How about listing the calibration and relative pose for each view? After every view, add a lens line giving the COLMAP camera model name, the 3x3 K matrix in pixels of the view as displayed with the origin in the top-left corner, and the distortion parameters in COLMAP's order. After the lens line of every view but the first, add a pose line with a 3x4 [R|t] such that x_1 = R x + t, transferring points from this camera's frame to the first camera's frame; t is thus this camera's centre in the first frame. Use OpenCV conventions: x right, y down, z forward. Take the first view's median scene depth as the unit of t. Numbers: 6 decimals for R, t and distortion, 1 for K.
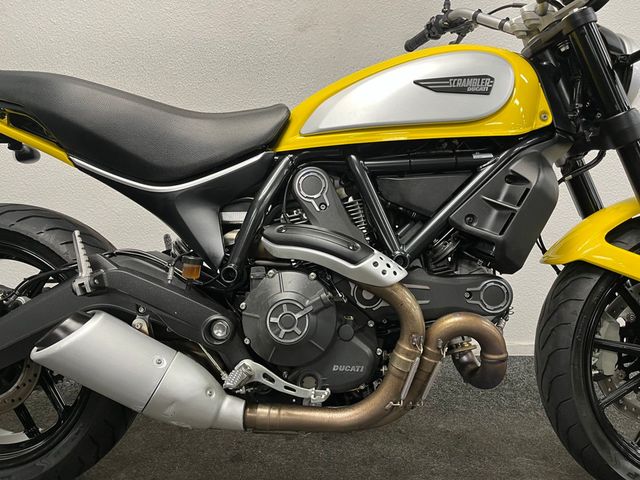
lens RADIAL K [[487.0, 0, 320.0], [0, 487.0, 240.0], [0, 0, 1]] dist [0.030696, -0.000020]
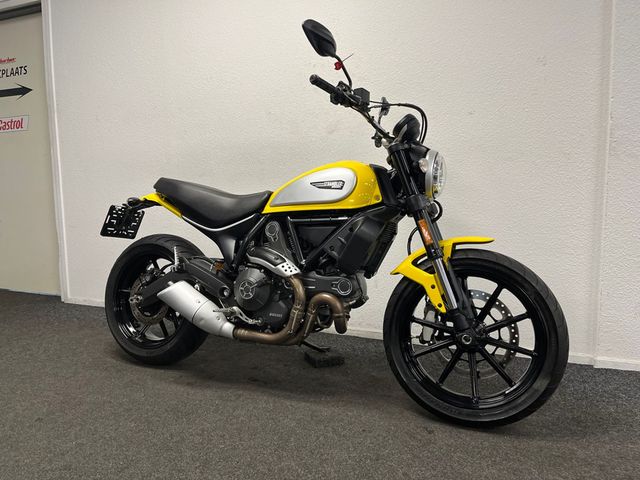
lens RADIAL K [[487.0, 0, 320.0], [0, 487.0, 240.0], [0, 0, 1]] dist [0.030696, -0.000020]
pose [[0.914999, 0.031820, -0.402199, 1.079570], [-0.053374, 0.997670, -0.042495, 0.012588], [0.399910, 0.060350, 0.914565, -0.902953]]
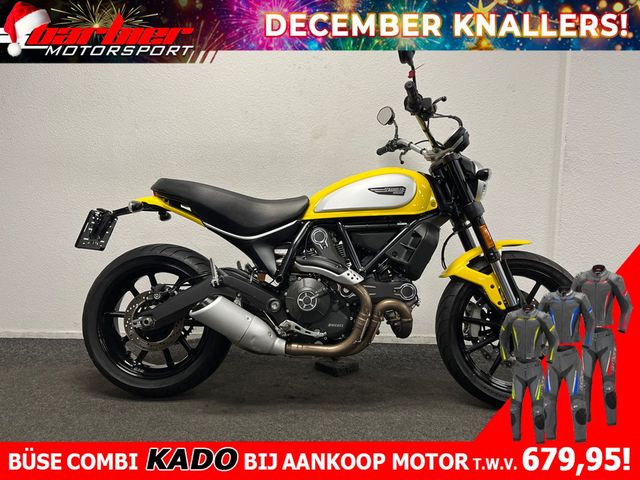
lens RADIAL K [[487.0, 0, 320.0], [0, 487.0, 240.0], [0, 0, 1]] dist [0.030696, -0.000020]
pose [[0.999544, 0.009024, -0.028806, 0.046337], [-0.010946, 0.997673, -0.067297, 0.040771], [0.028132, 0.067581, 0.997317, -1.076364]]
